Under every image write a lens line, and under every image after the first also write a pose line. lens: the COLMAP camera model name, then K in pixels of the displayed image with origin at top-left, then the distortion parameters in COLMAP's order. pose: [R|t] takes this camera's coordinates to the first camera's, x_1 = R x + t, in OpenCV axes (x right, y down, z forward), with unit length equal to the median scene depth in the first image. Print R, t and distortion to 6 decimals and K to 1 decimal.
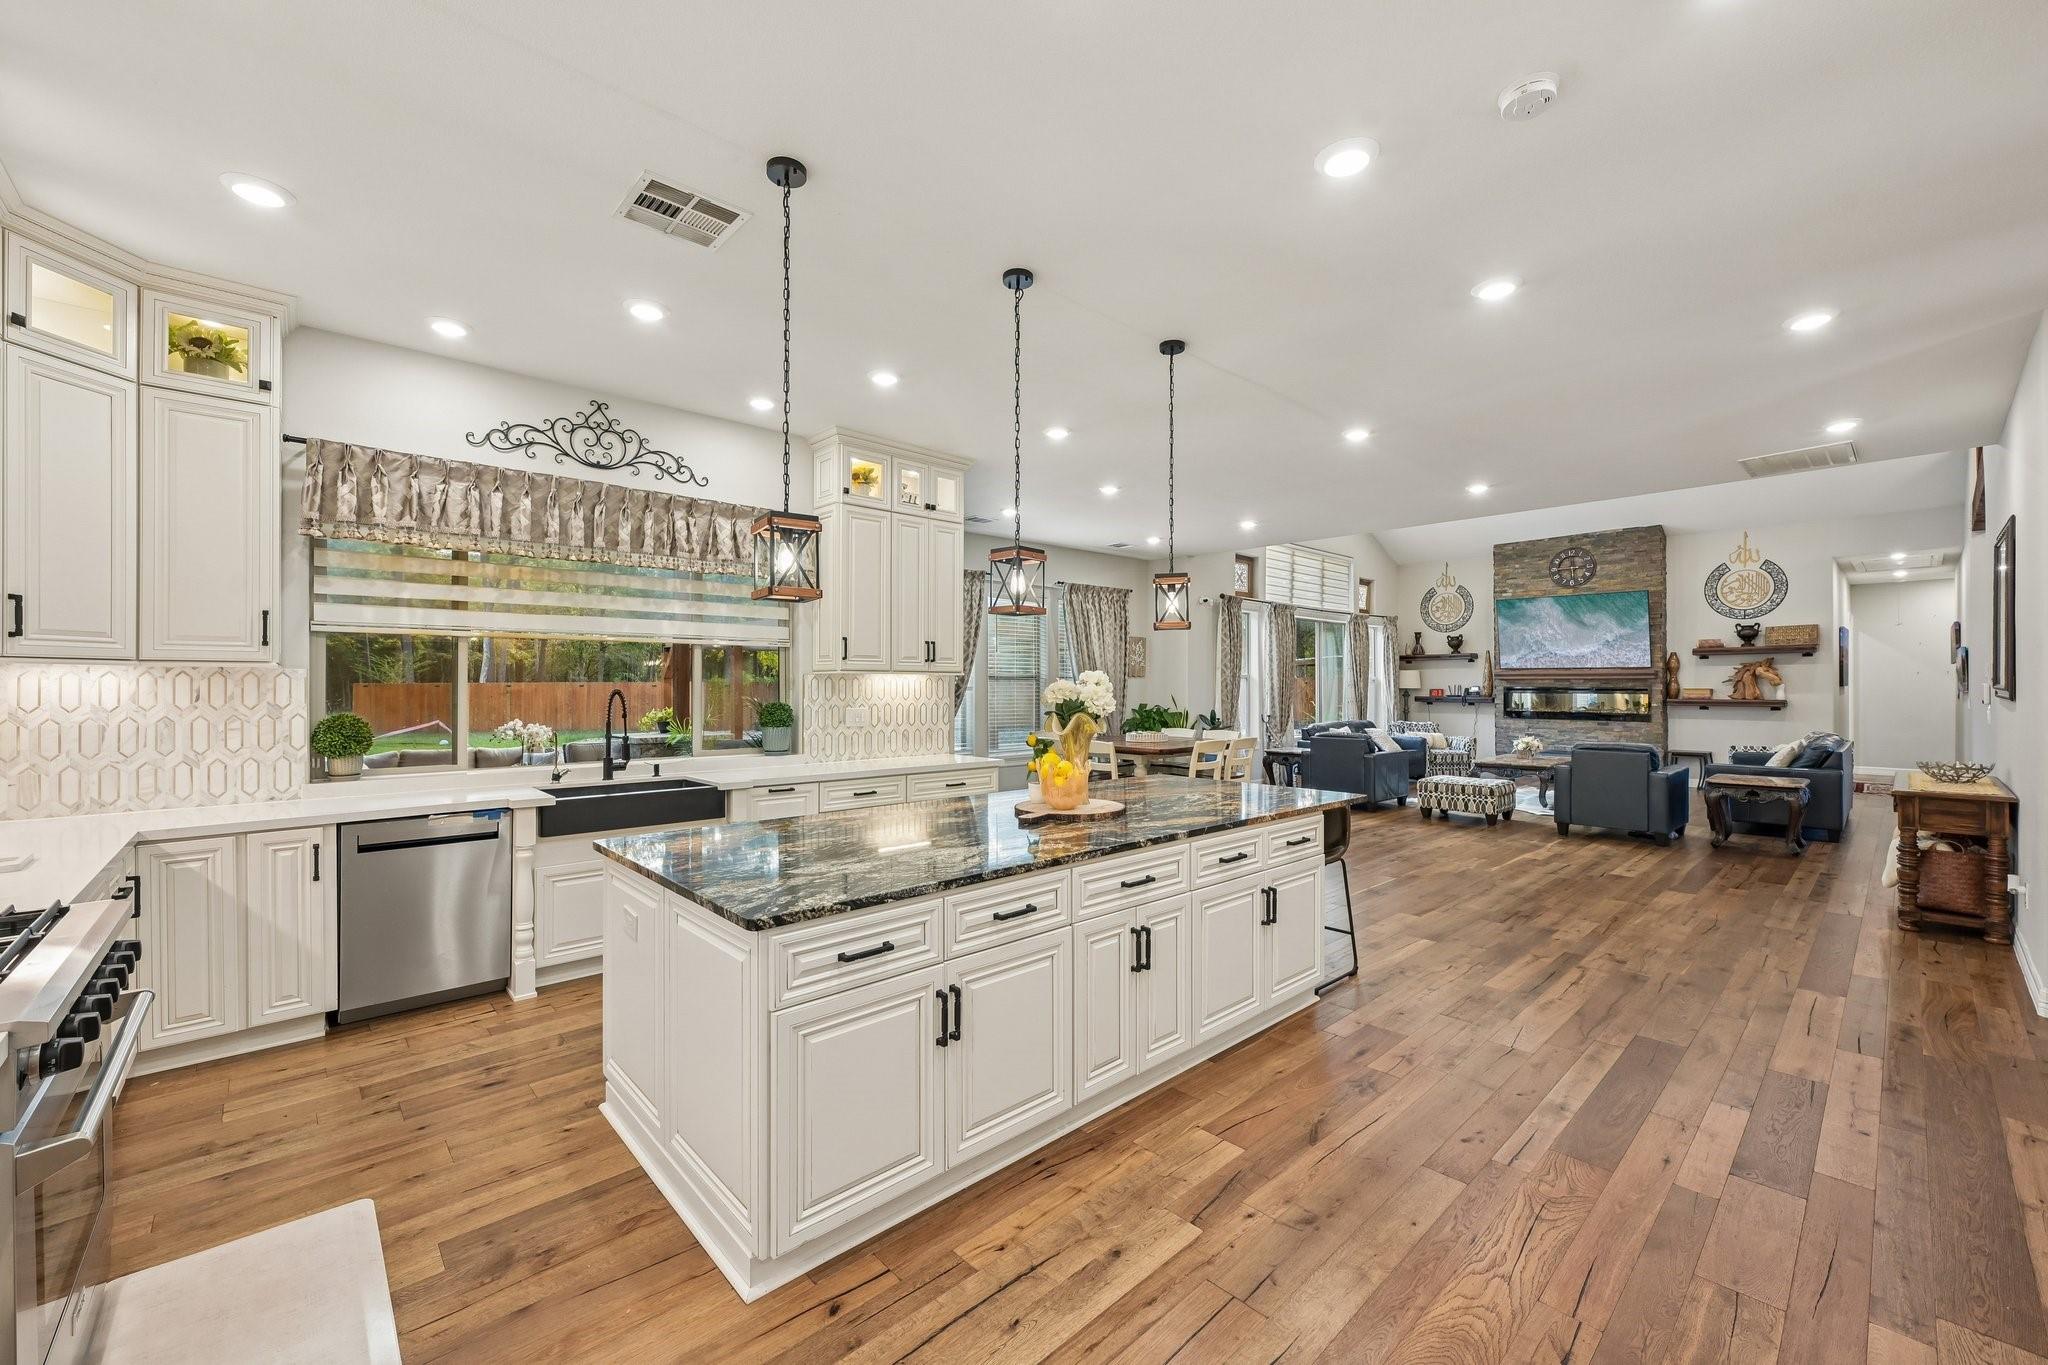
lens RADIAL K [[812.2, 0, 1020.7], [0, 812.2, 680.9], [0, 0, 1]] dist [-0.000618, 0.000411]
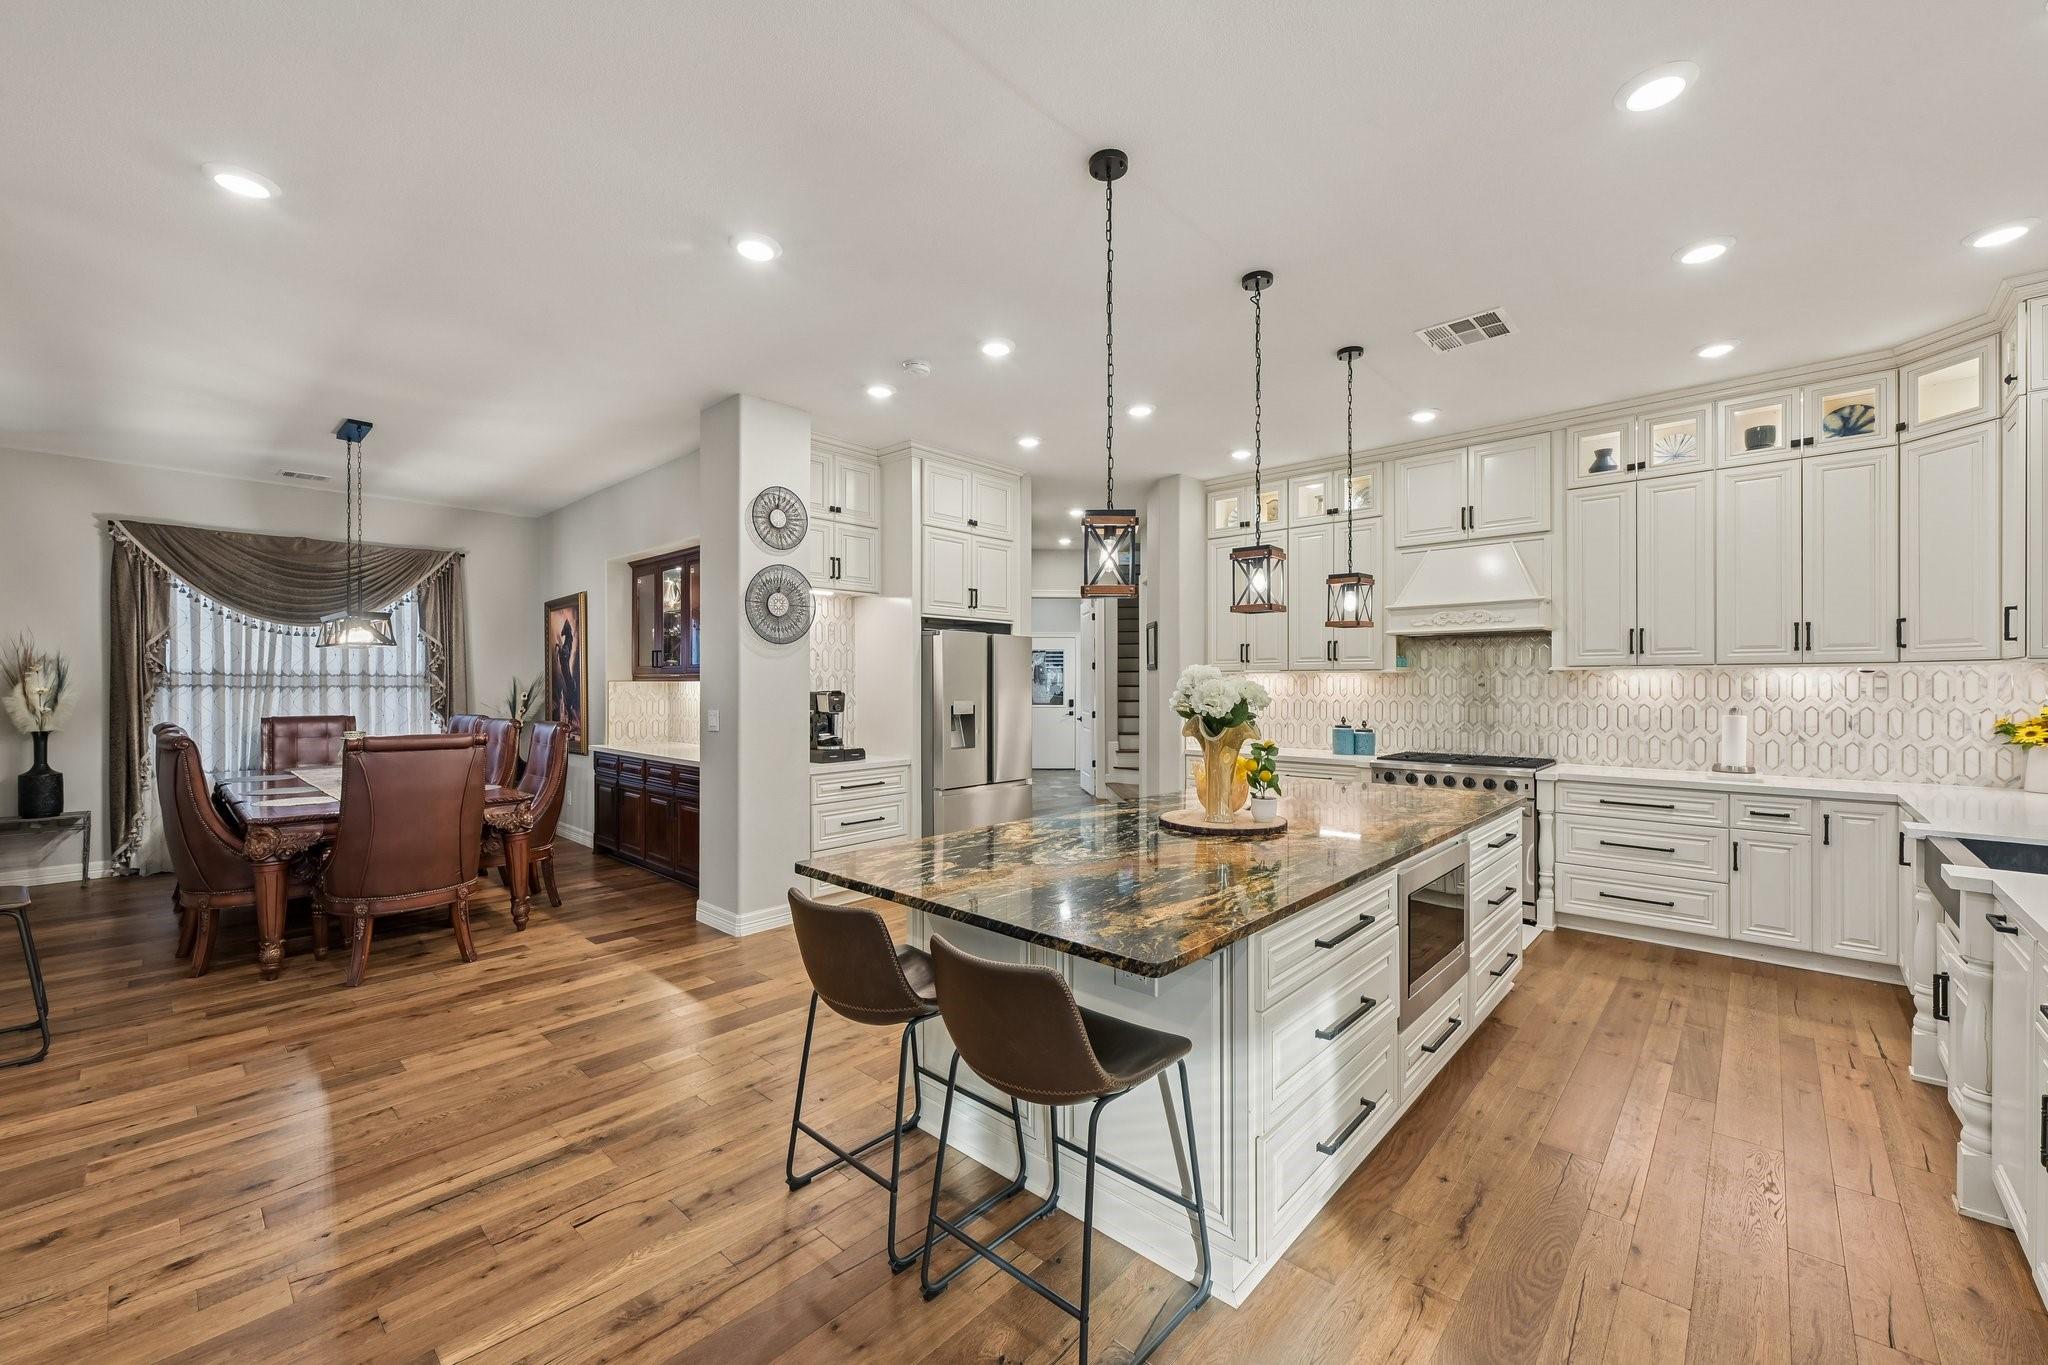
lens RADIAL K [[812.2, 0, 1022.0], [0, 812.2, 682.7], [0, 0, 1]] dist [-0.000618, 0.000411]
pose [[-0.996255, 0.001565, -0.086444, 0.110011], [0.002047, 0.999983, -0.005483, 0.002957], [0.086434, -0.005640, -0.996242, 0.578332]]
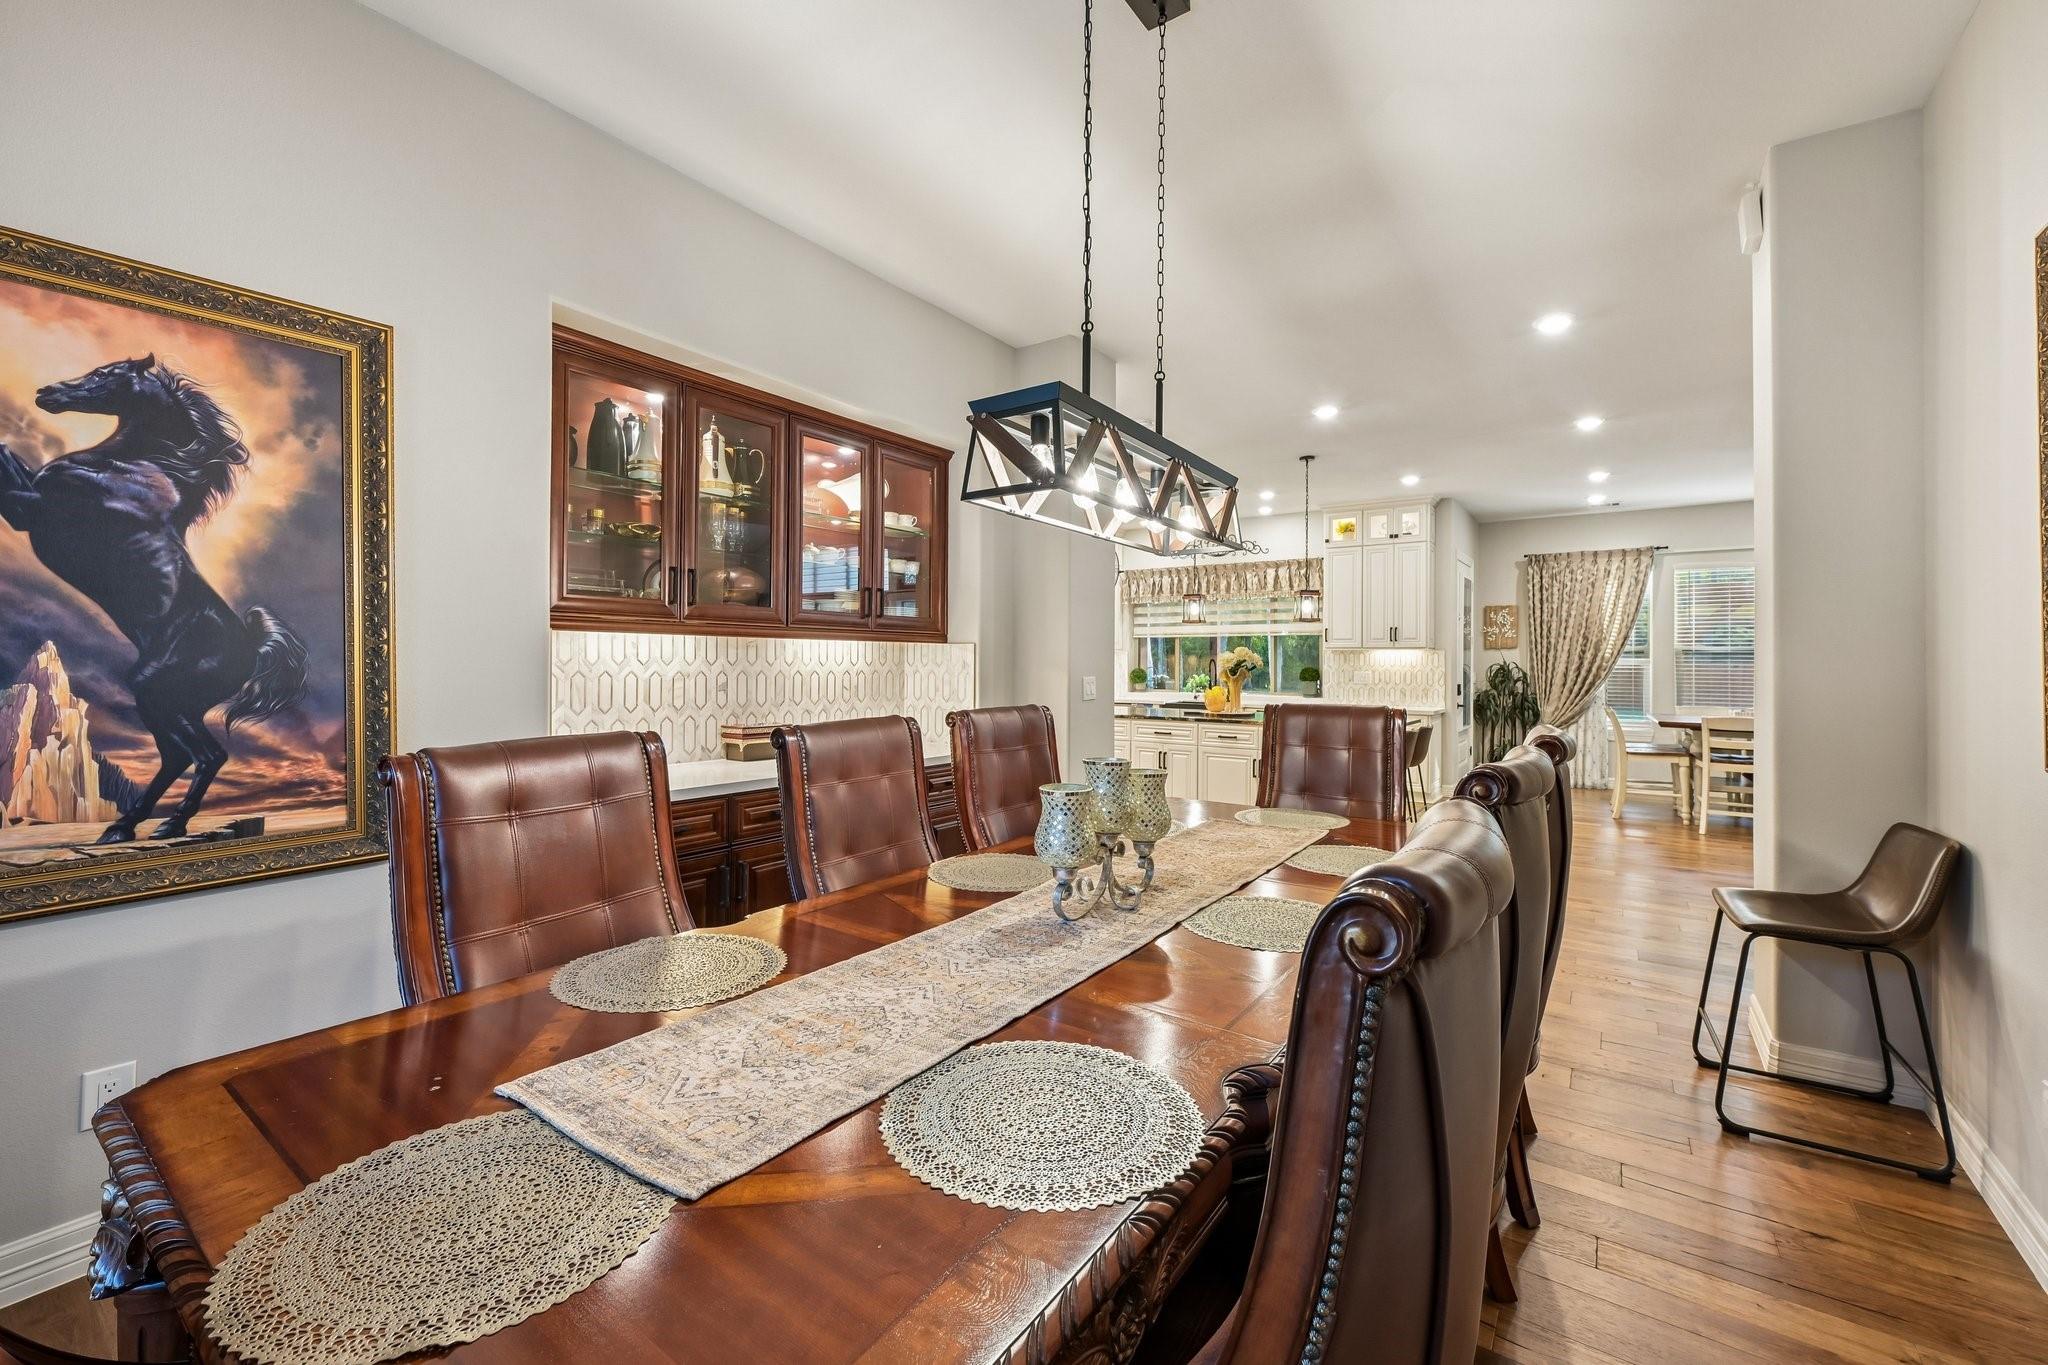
lens RADIAL K [[812.2, 0, 1022.7], [0, 812.2, 656.5], [0, 0, 1]] dist [-0.000618, 0.000411]
pose [[0.199643, -0.007779, -0.979838, 0.617298], [-0.001526, 0.999965, -0.008249, 0.009152], [0.979868, 0.003142, 0.199624, 0.023880]]
